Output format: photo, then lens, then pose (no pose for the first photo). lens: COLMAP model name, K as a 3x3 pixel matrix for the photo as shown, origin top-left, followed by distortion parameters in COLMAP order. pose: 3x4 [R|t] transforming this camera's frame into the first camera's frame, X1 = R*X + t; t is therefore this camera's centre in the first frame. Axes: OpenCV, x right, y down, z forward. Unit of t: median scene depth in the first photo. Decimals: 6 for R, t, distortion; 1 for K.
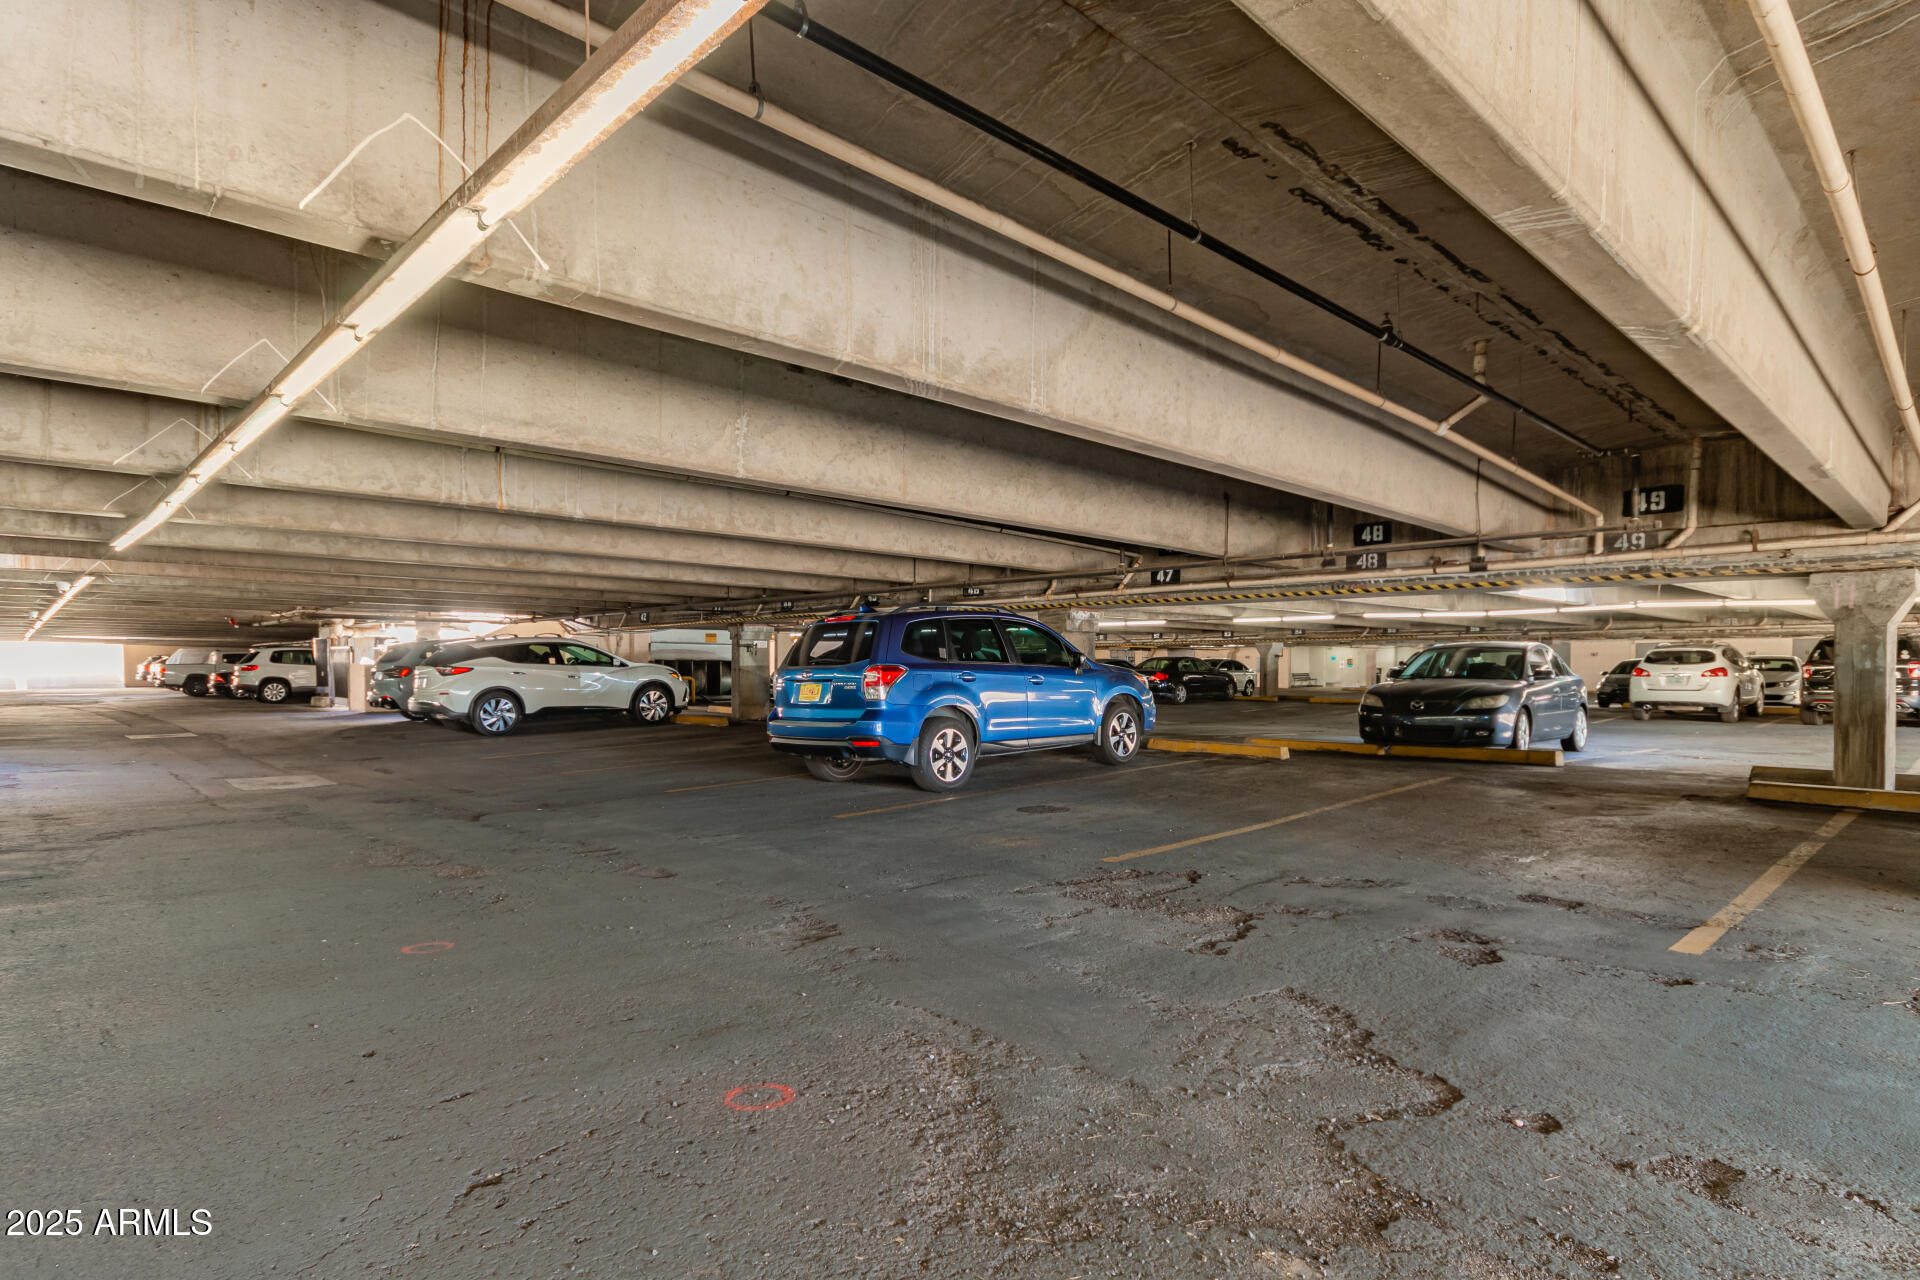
lens RADIAL K [[1022.7, 0, 957.5], [0, 1022.7, 681.6], [0, 0, 1]] dist [0.001474, 0.001391]
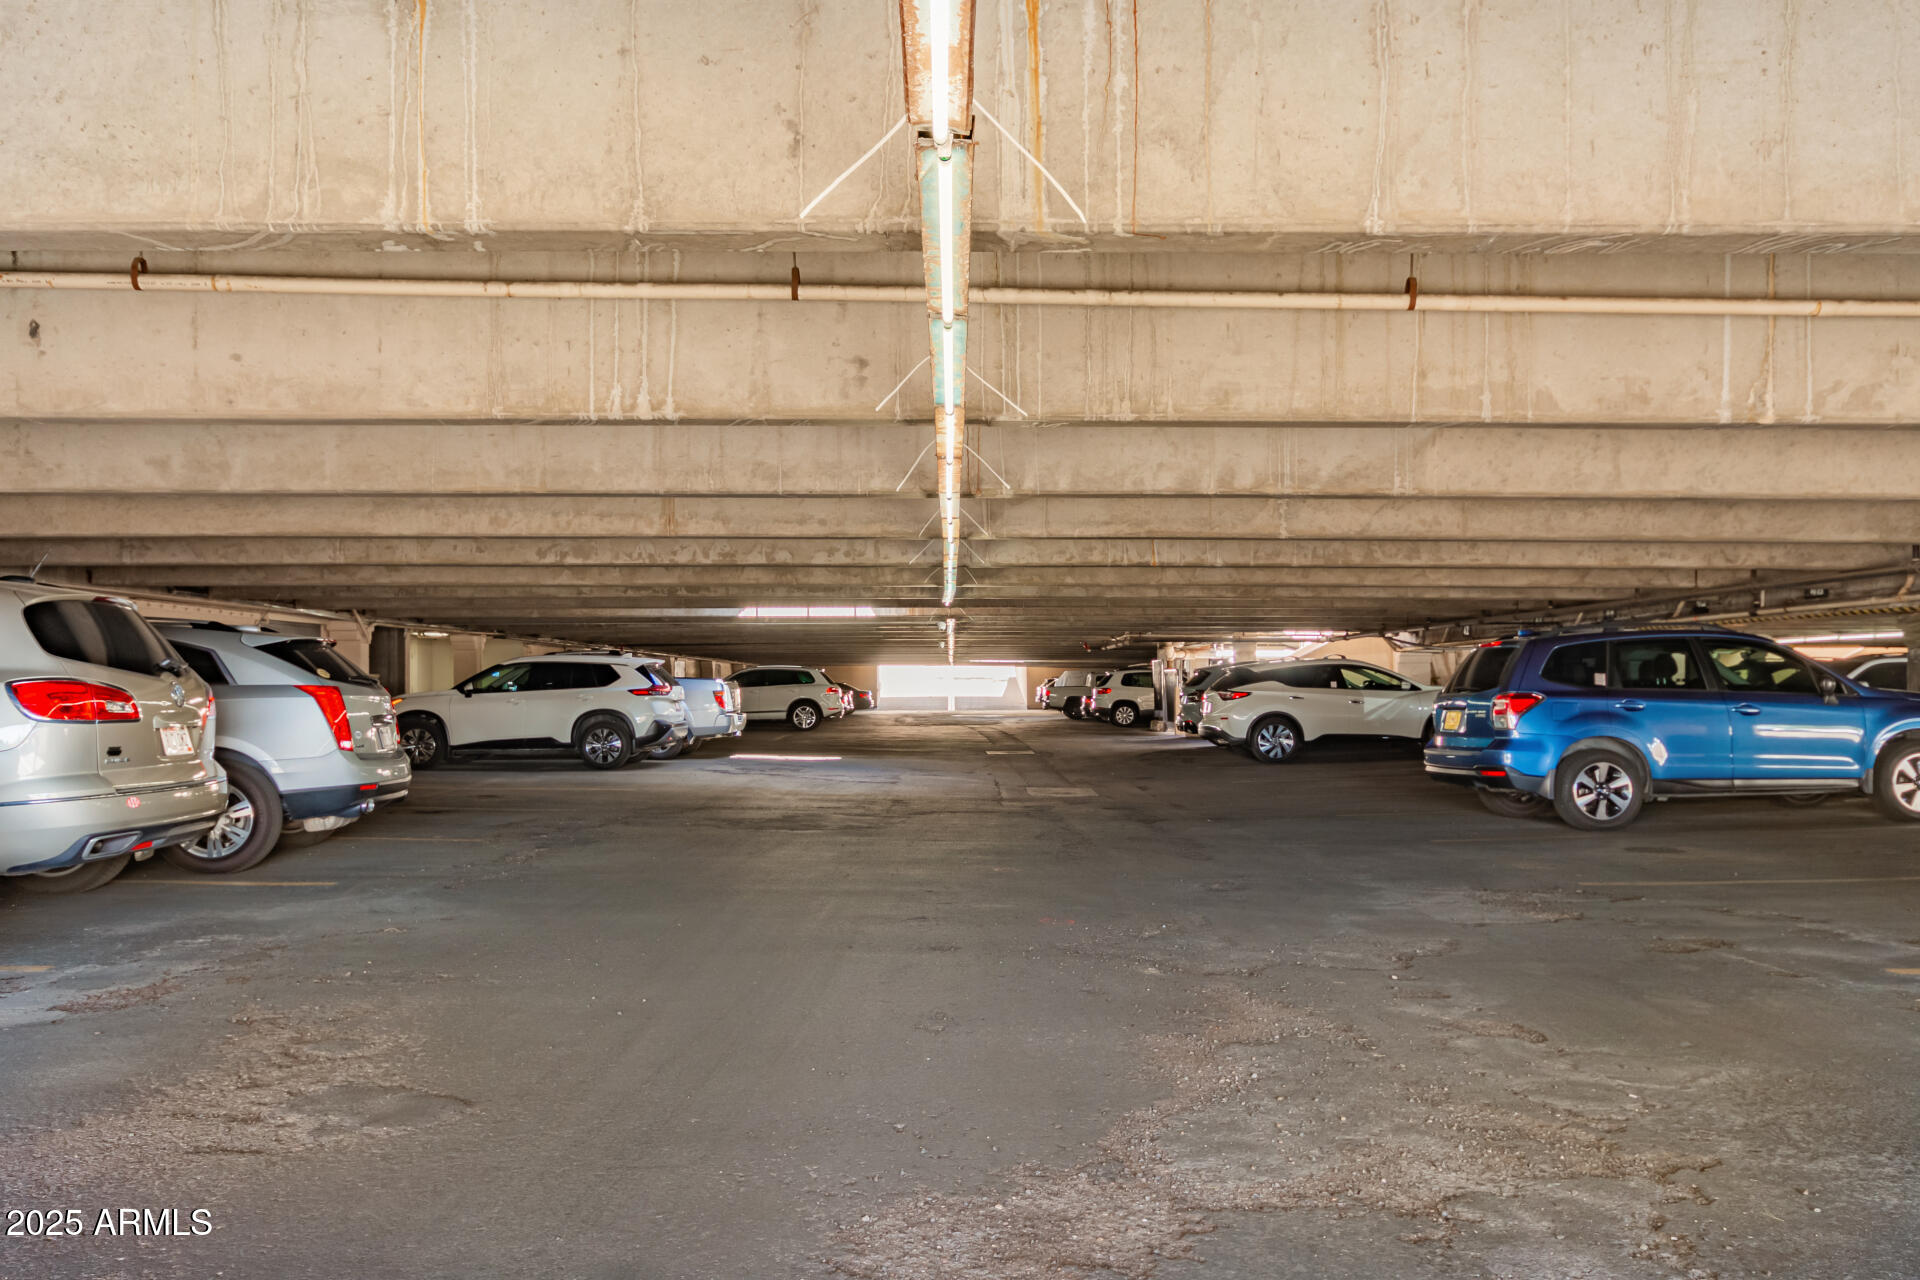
lens RADIAL K [[1413.9, 0, 960.0], [0, 1413.9, 640.0], [0, 0, 1]] dist [-0.006141, -0.002451]
pose [[0.731846, -0.024612, -0.681026, 0.290186], [-0.007489, 0.998997, -0.044151, -0.001925], [0.681429, 0.037412, 0.730927, -0.213046]]
